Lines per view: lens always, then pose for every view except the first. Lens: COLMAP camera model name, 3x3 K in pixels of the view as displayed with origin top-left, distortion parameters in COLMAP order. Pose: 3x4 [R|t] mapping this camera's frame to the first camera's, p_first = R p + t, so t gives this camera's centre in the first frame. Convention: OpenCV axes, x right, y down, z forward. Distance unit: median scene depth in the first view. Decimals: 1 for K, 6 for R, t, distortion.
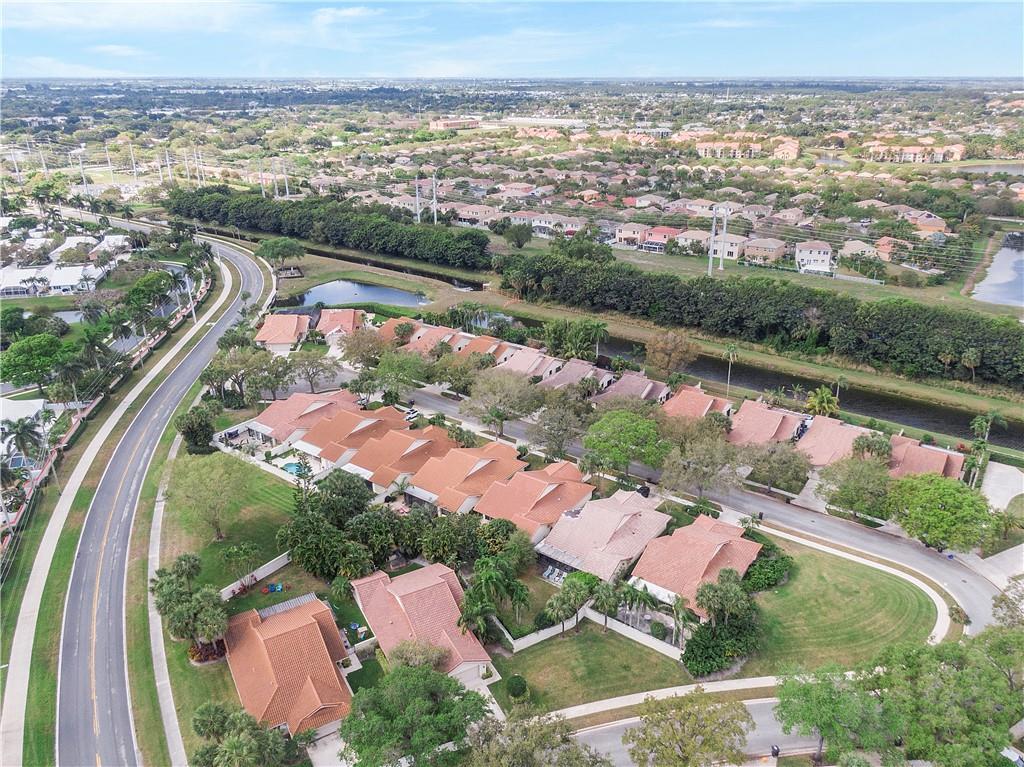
lens RADIAL K [[711.0, 0, 534.7], [0, 711.0, 414.3], [0, 0, 1]] dist [-0.003939, -0.009503]
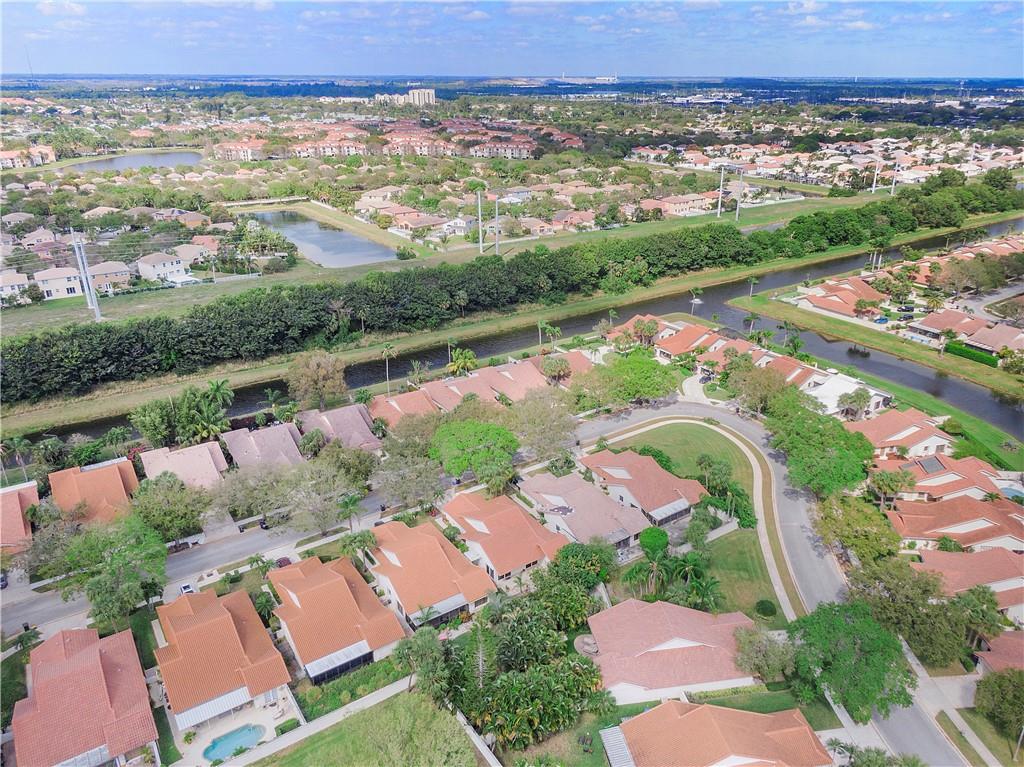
lens RADIAL K [[712.6, 0, 513.6], [0, 712.6, 384.9], [0, 0, 1]] dist [0.035562, -0.059823]
pose [[0.349862, -0.363193, 0.863532, -0.350093], [0.393120, 0.893618, 0.216573, -0.120216], [-0.850326, 0.263701, 0.455421, 0.239770]]
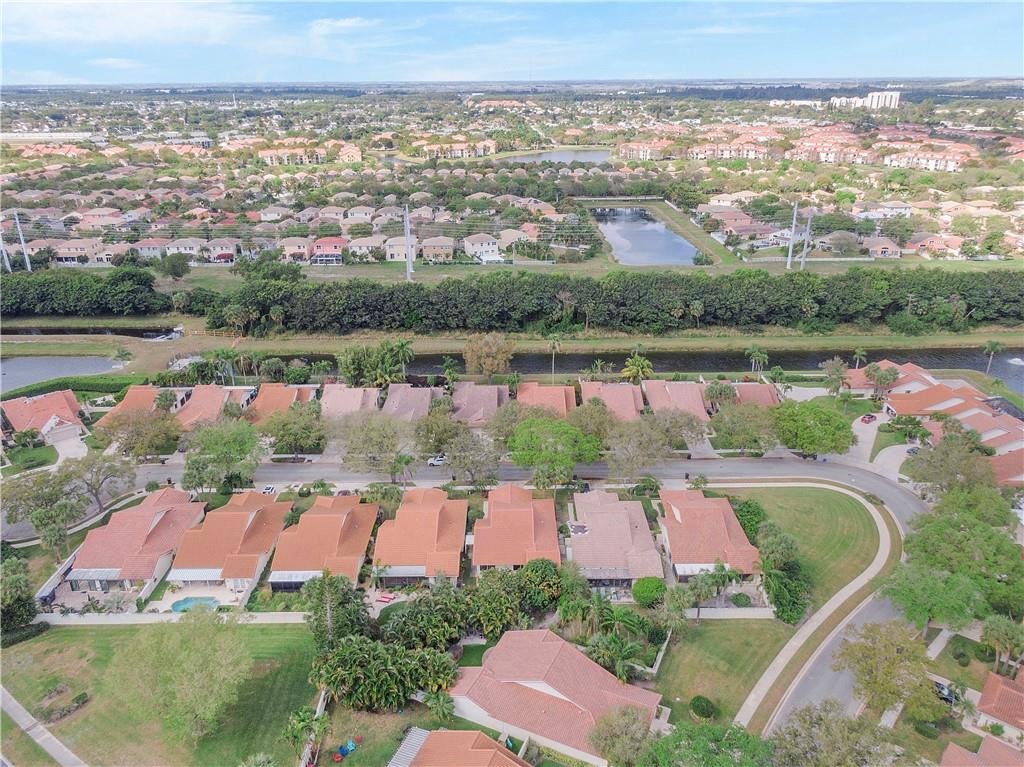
lens RADIAL K [[712.6, 0, 513.6], [0, 712.6, 384.9], [0, 0, 1]] dist [0.035562, -0.059823]
pose [[0.814254, -0.227824, 0.533936, -0.217549], [0.251423, 0.967432, 0.029370, -0.044481], [-0.523237, 0.110329, 0.845015, 0.087463]]
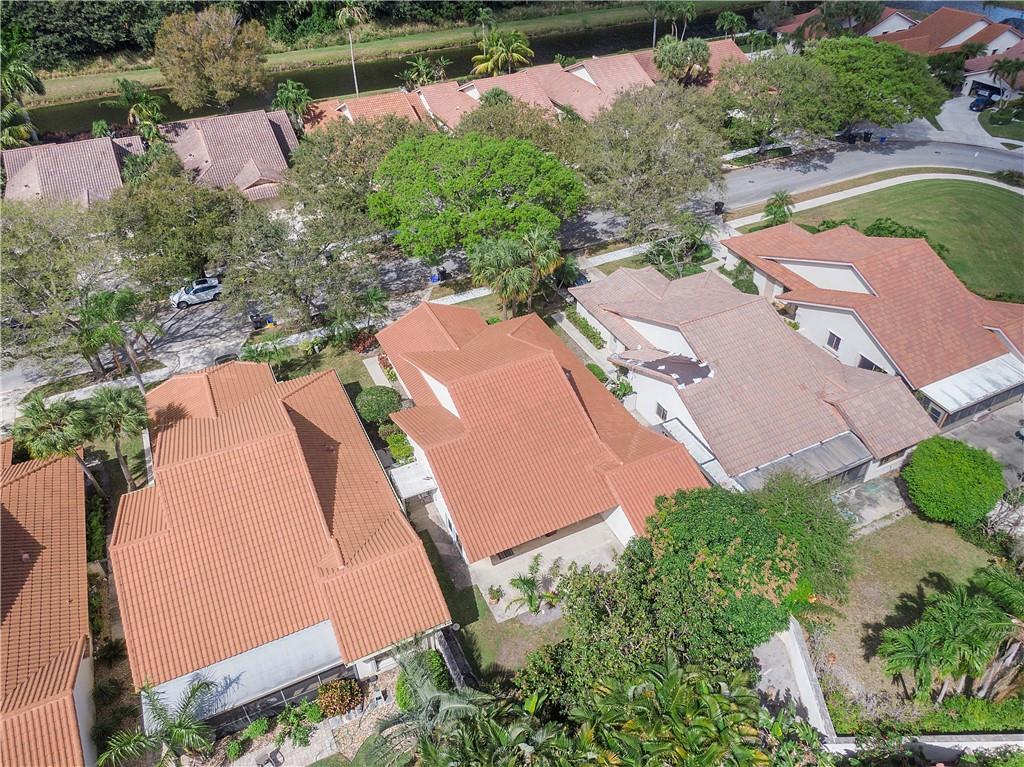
lens RADIAL K [[725.6, 0, 512.0], [0, 725.6, 383.5], [0, 0, 1]] dist [0.039883, -0.000281]
pose [[0.479407, -0.545432, 0.687512, -0.112382], [0.378733, 0.835285, 0.398573, -0.016938], [-0.791663, 0.069305, 0.607014, 0.369979]]
